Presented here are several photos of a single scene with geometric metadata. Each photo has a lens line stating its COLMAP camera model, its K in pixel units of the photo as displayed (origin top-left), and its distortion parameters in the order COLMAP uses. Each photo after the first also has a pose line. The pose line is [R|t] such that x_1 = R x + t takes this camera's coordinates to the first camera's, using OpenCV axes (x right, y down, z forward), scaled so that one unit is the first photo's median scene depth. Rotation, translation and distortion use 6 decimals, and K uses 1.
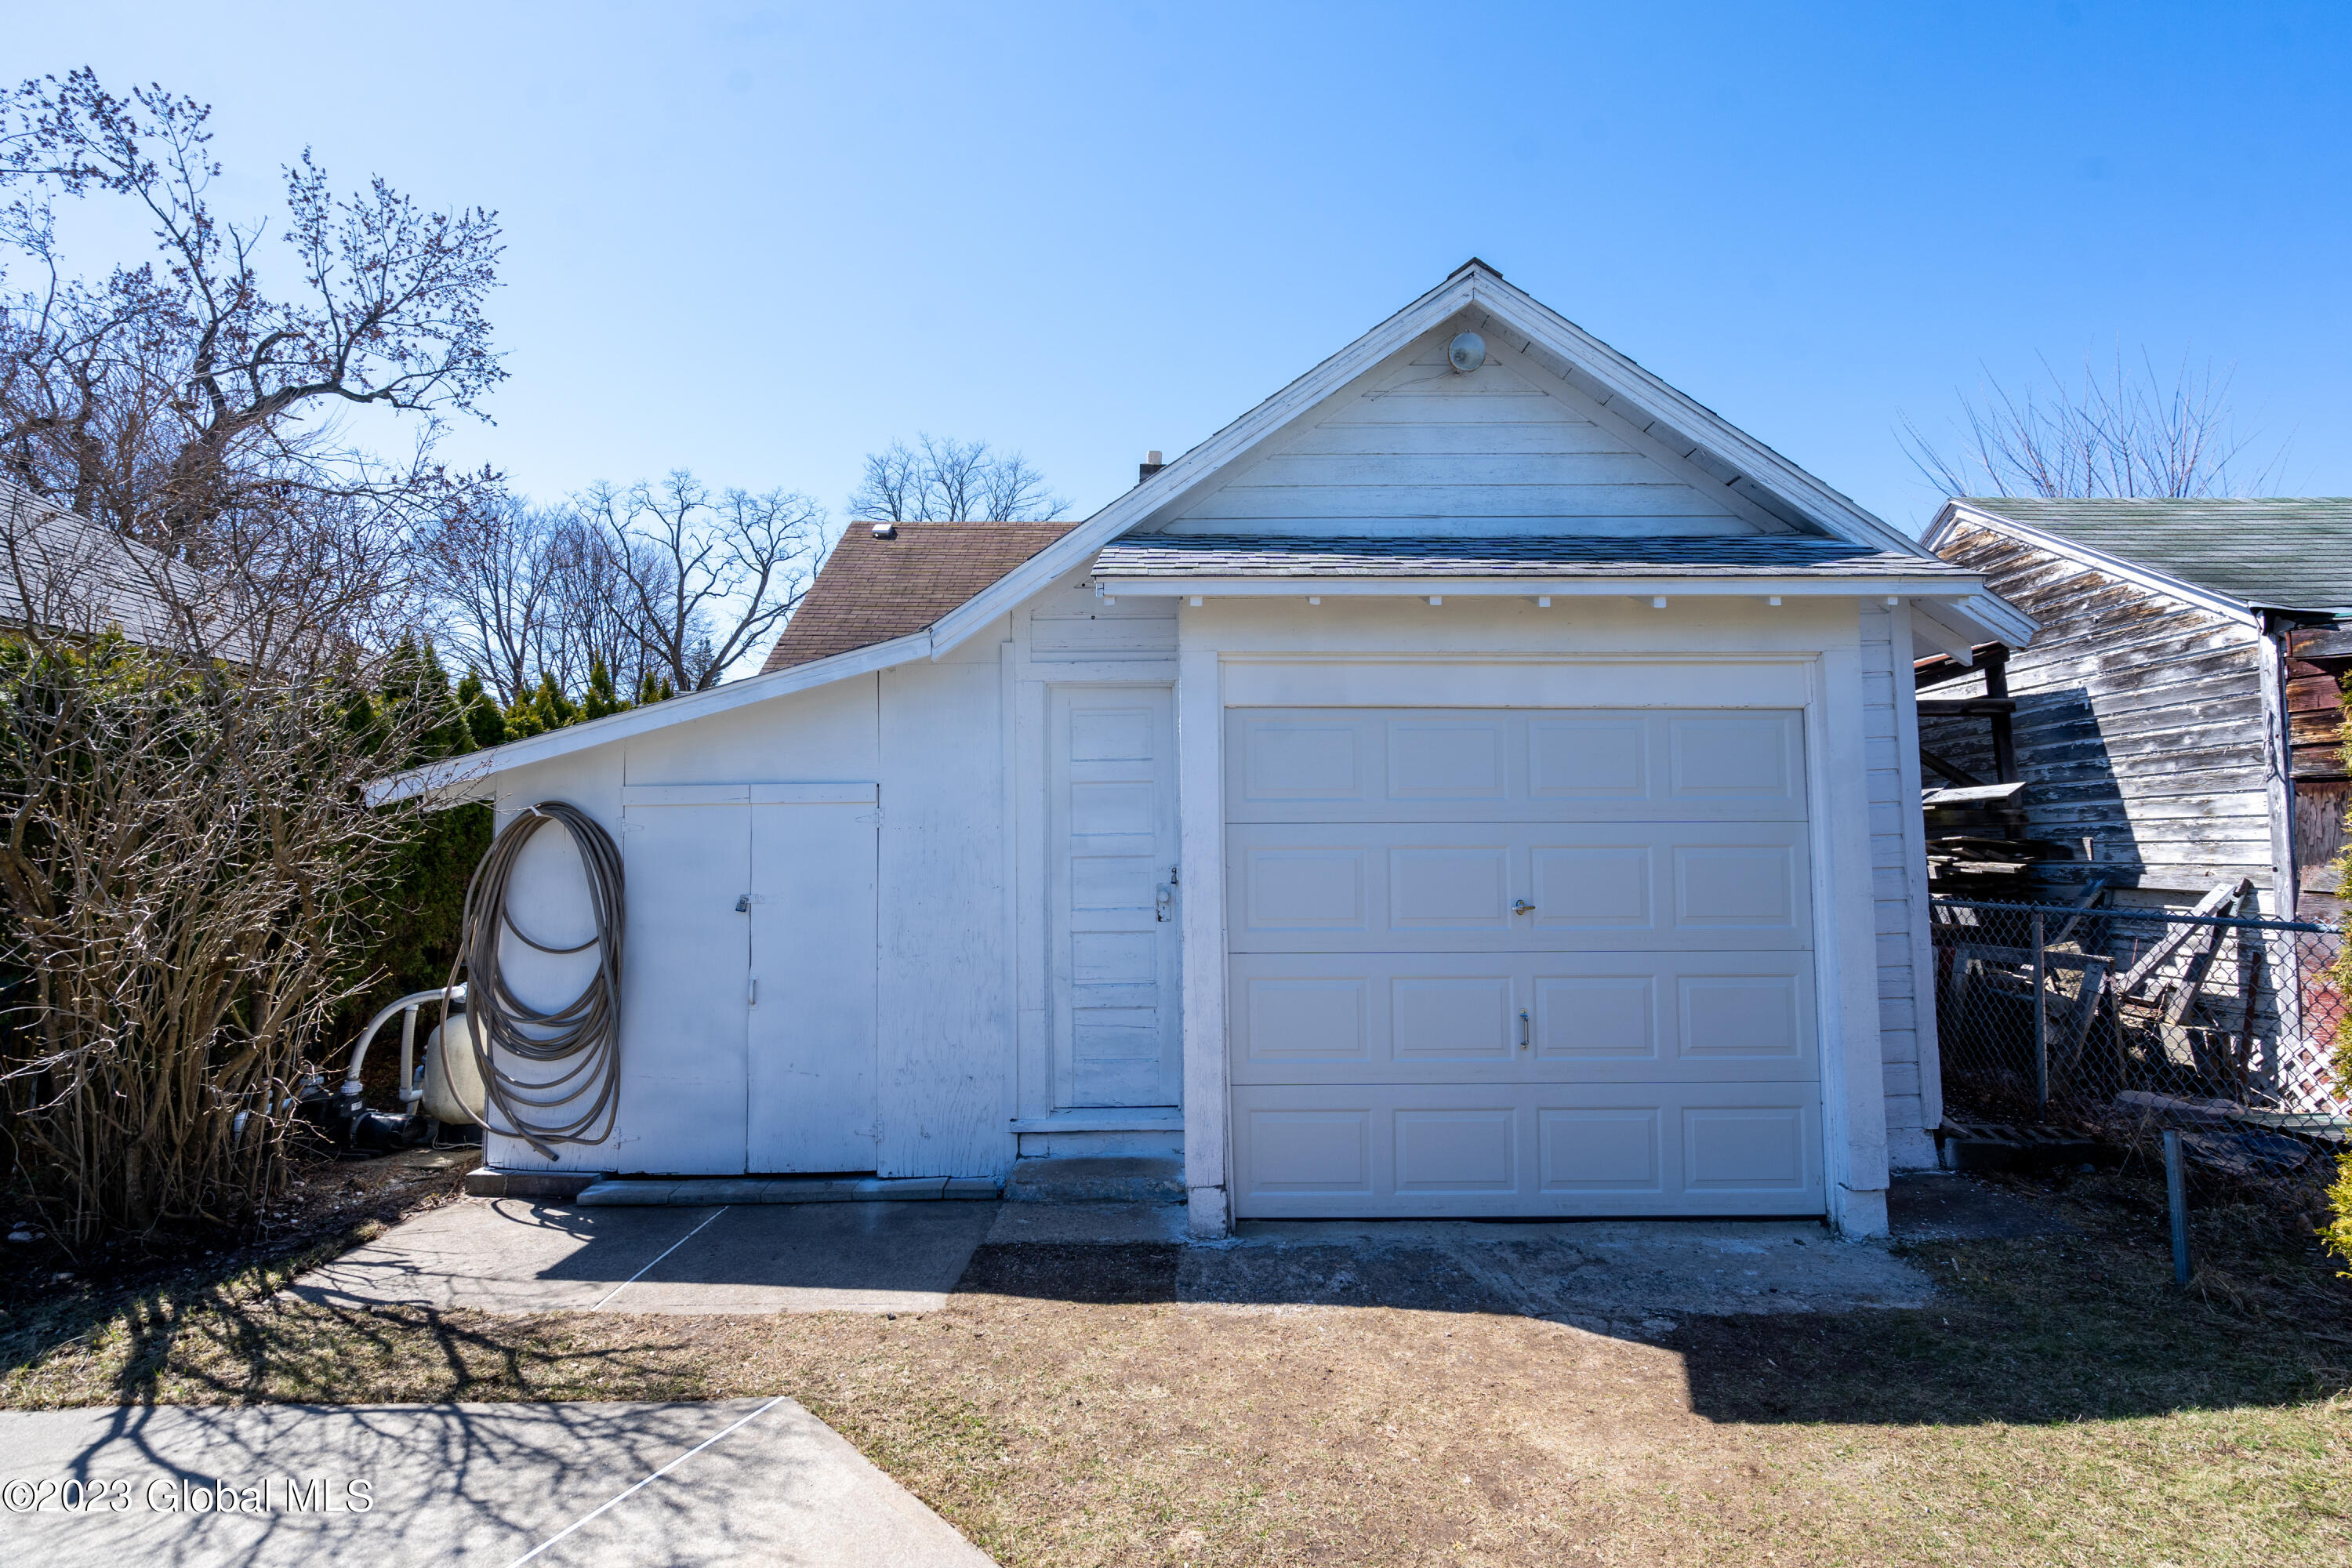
lens RADIAL K [[1073.1, 0, 1173.4], [0, 1073.1, 776.1], [0, 0, 1]] dist [-0.005659, 0.004002]
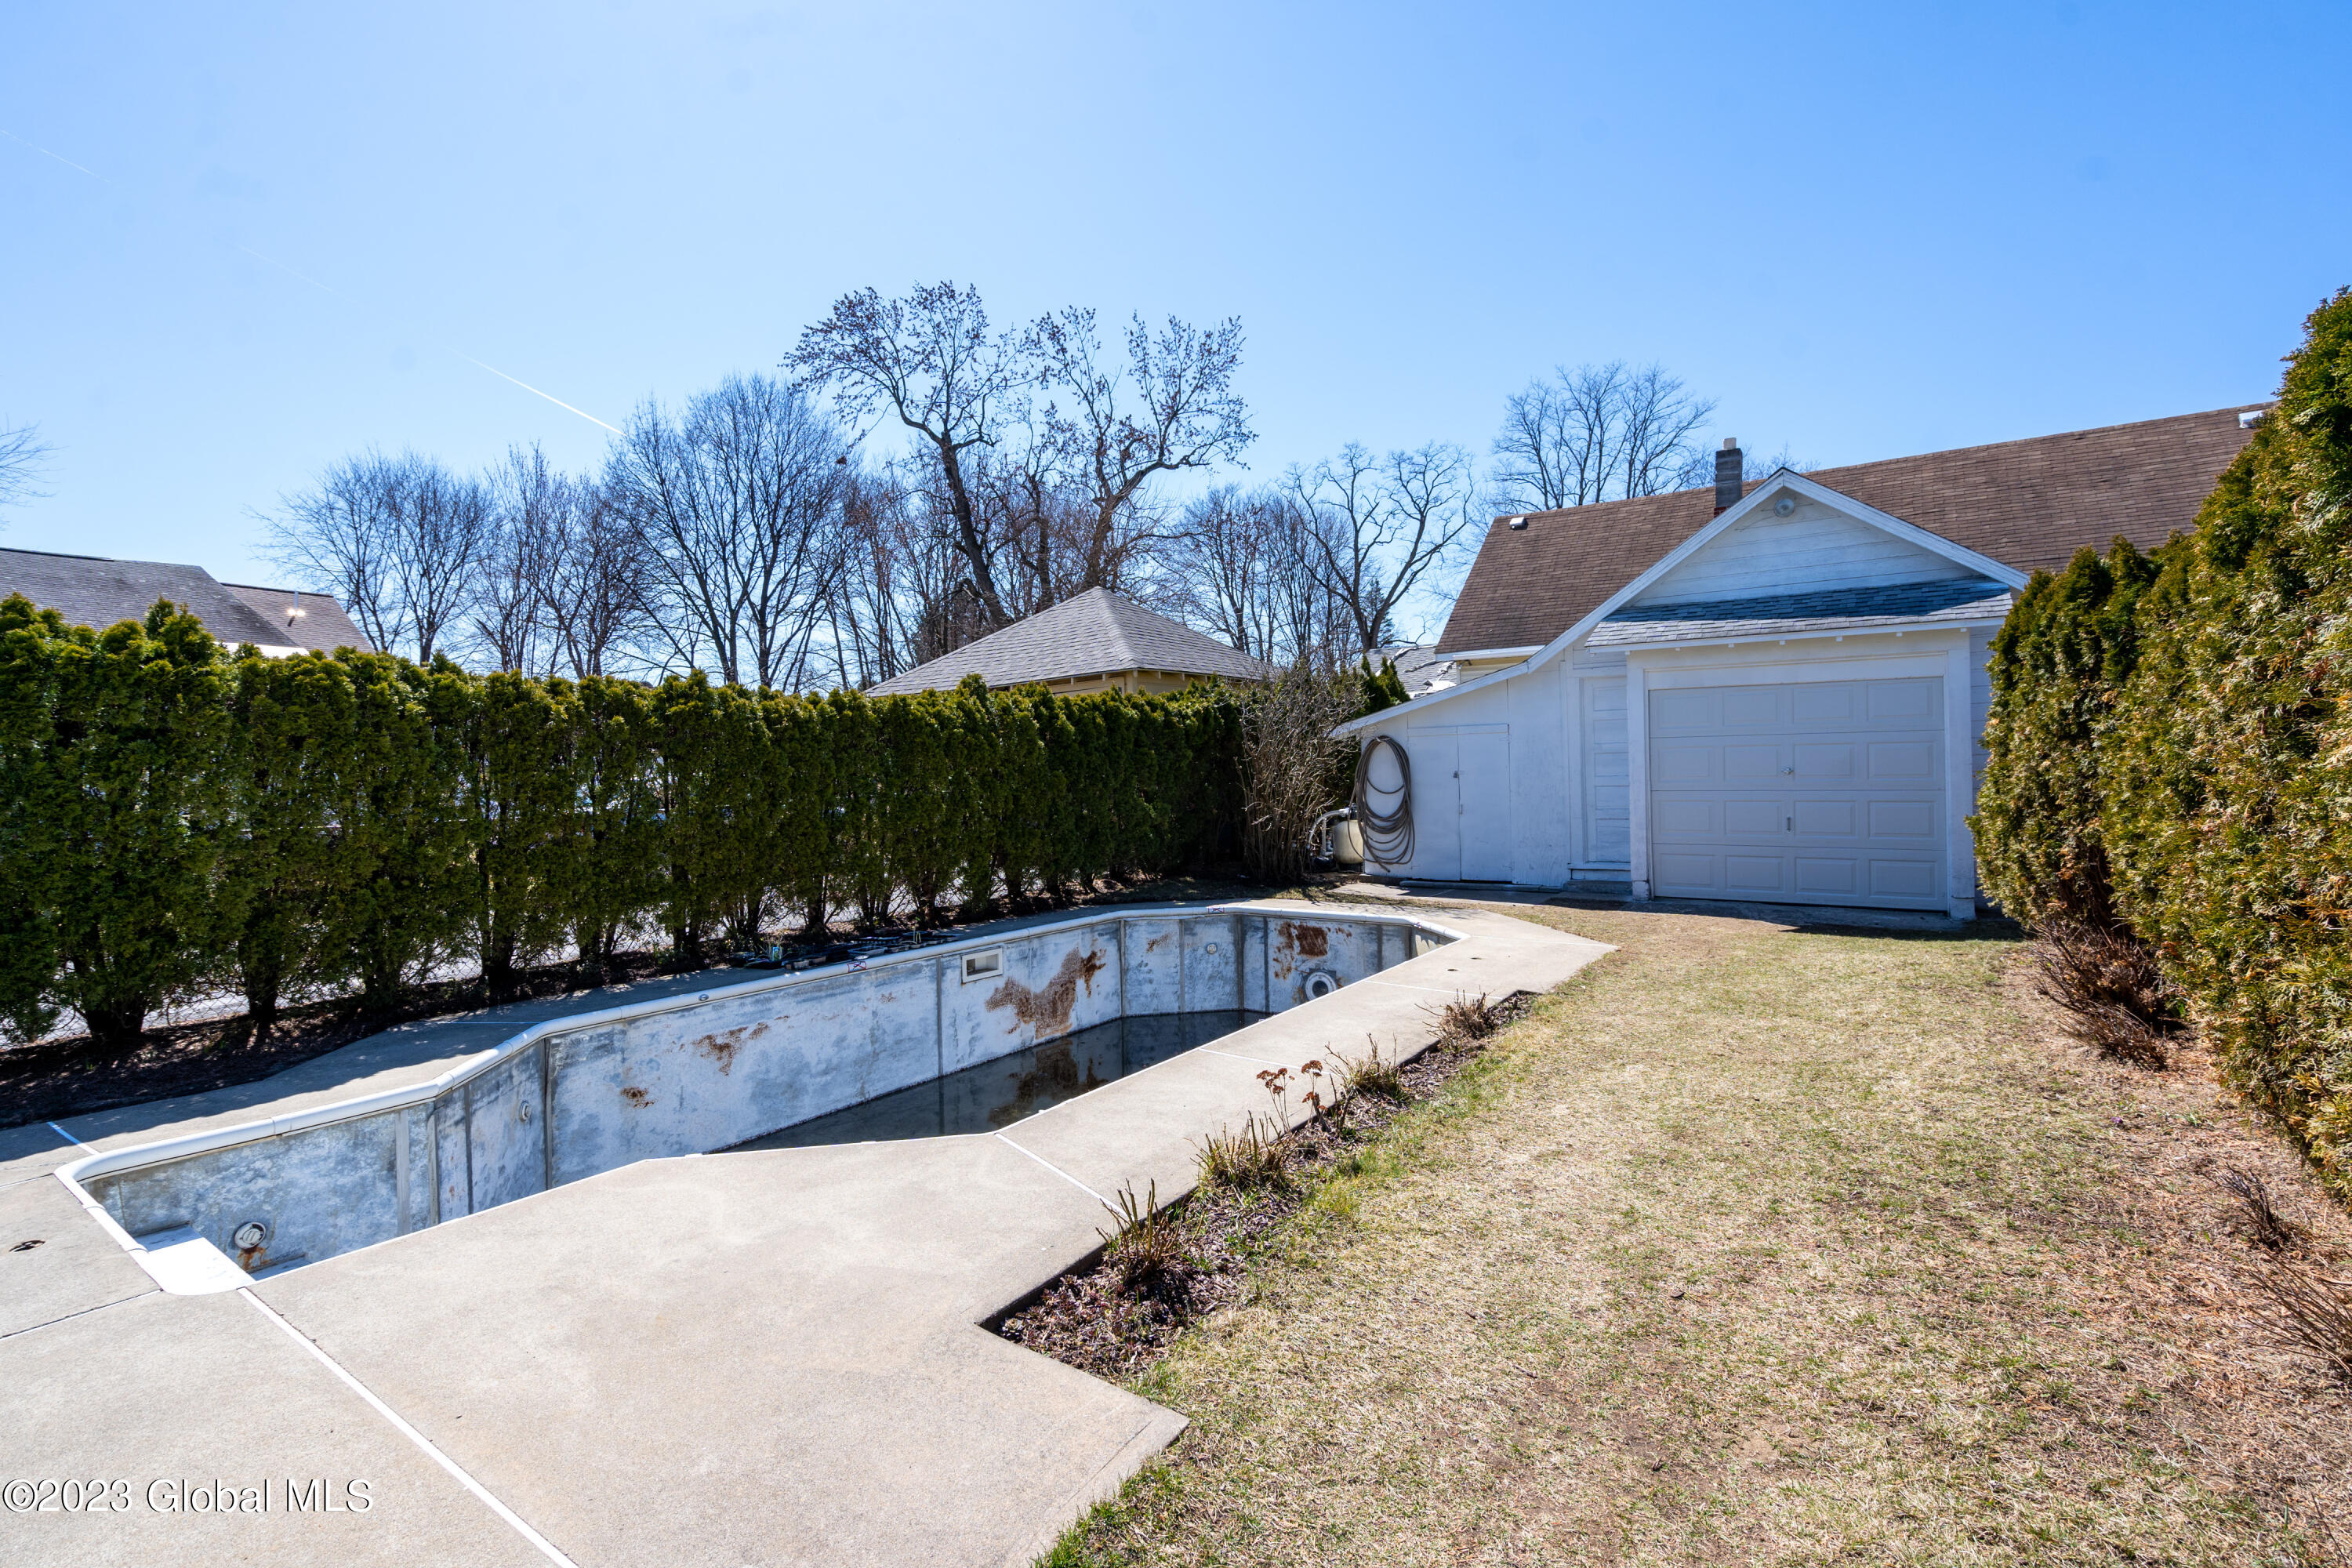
lens RADIAL K [[1073.1, 0, 1173.4], [0, 1073.1, 776.1], [0, 0, 1]] dist [-0.005659, 0.004002]
pose [[0.829321, -0.007052, -0.558728, 0.087836], [0.055519, 0.996012, 0.069836, -0.017268], [0.556008, -0.088937, 0.826405, -0.279423]]
